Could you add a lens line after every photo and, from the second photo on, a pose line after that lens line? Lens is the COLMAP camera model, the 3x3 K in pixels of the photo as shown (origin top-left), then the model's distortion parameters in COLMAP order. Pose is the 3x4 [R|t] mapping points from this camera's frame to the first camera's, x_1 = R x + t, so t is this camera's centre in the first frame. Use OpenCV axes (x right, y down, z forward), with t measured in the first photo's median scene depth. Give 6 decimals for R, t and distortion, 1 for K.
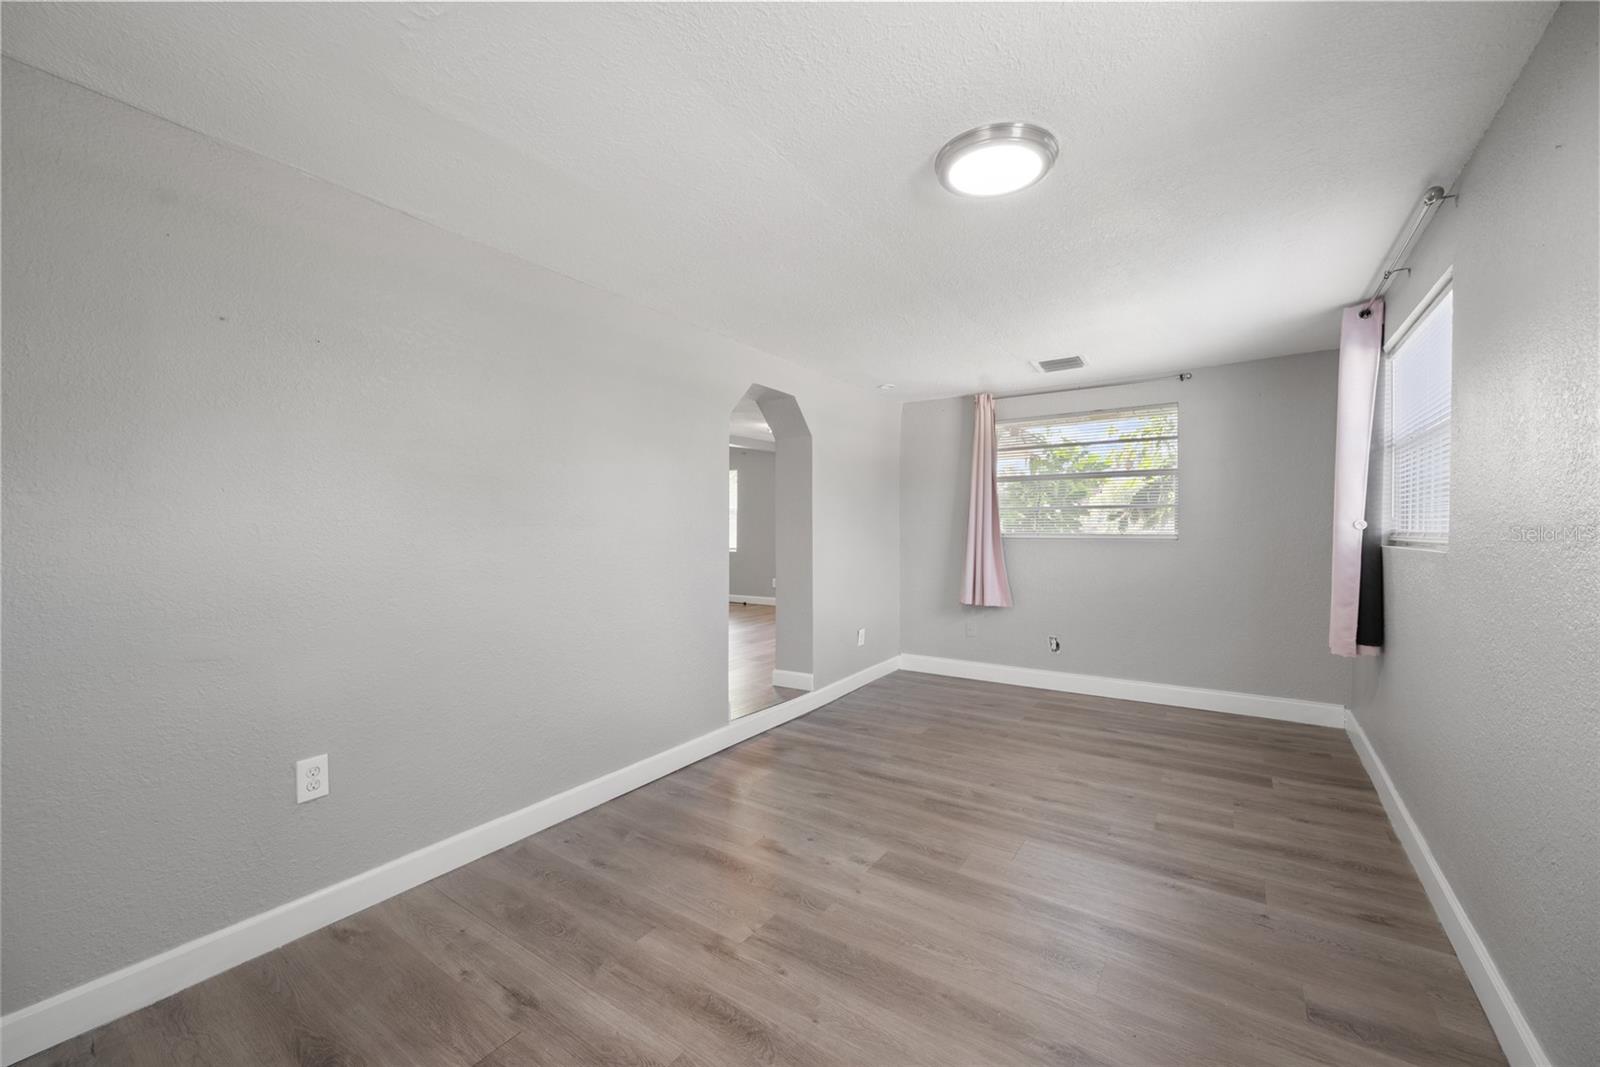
lens RADIAL K [[642.6, 0, 798.9], [0, 642.6, 532.6], [0, 0, 1]] dist [0.002454, 0.000356]
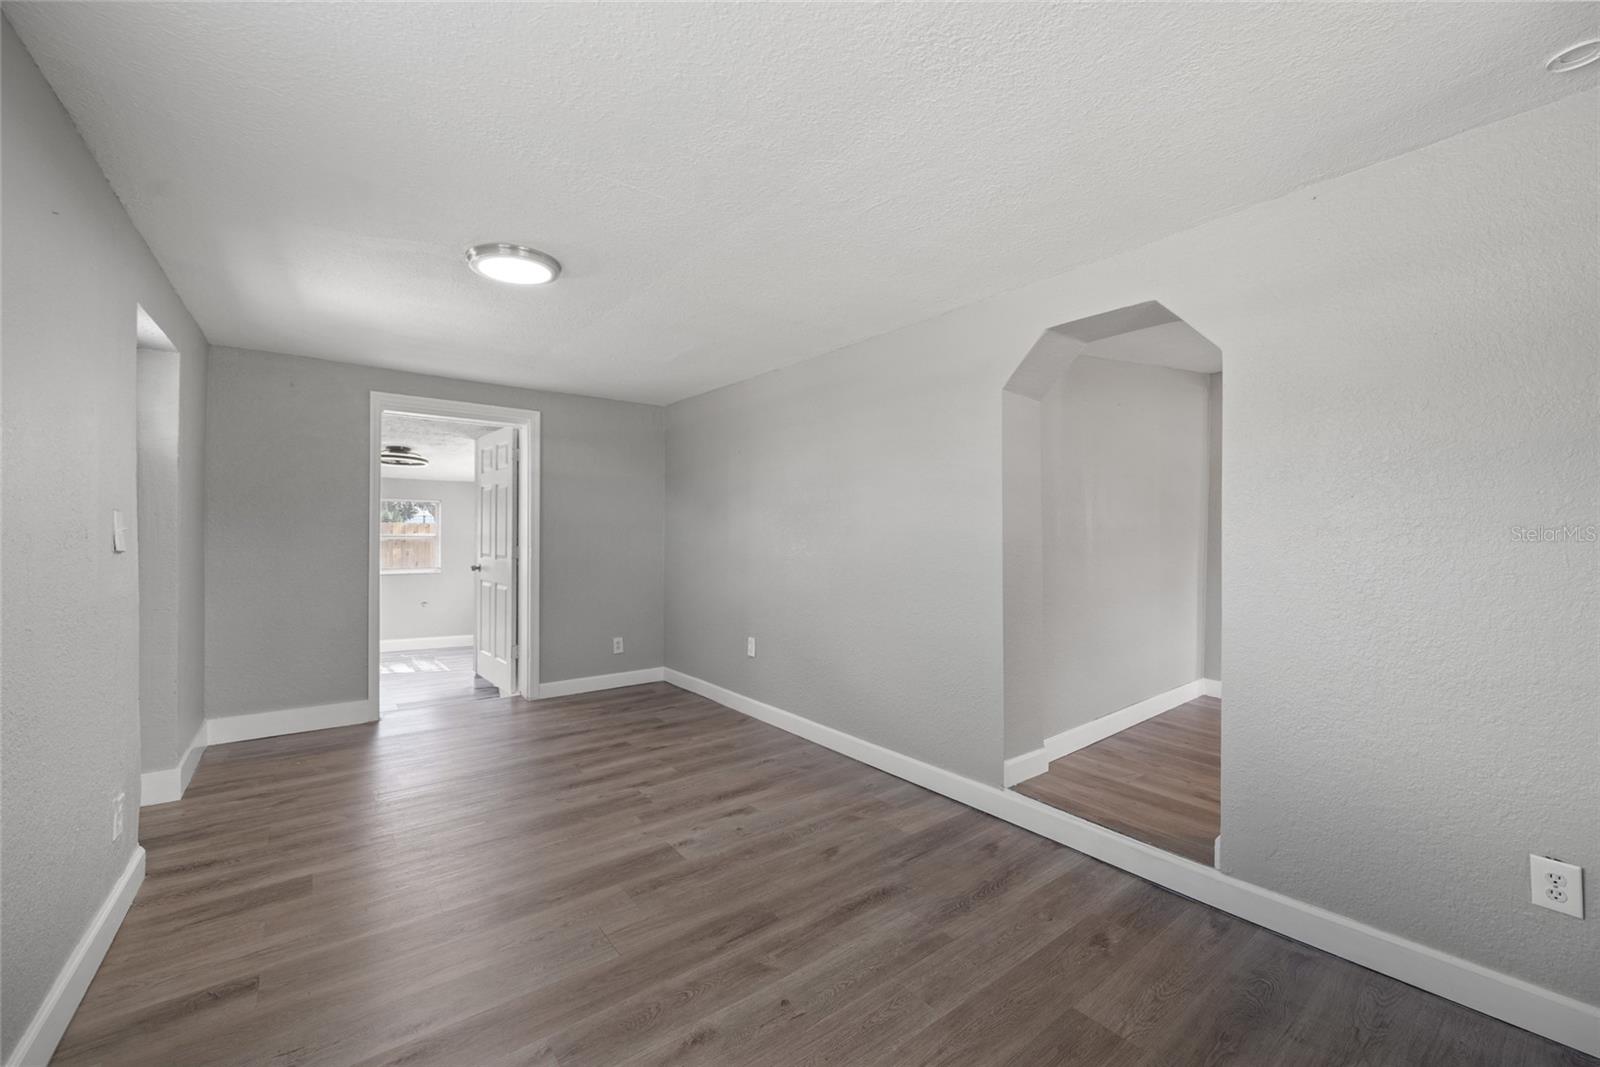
lens RADIAL K [[642.6, 0, 800.2], [0, 642.6, 533.6], [0, 0, 1]] dist [0.002454, 0.000356]
pose [[-0.324045, -0.003883, -0.946034, 0.967667], [-0.011411, 0.999935, -0.000195, -0.009058], [0.945973, 0.010732, -0.324068, 1.402876]]
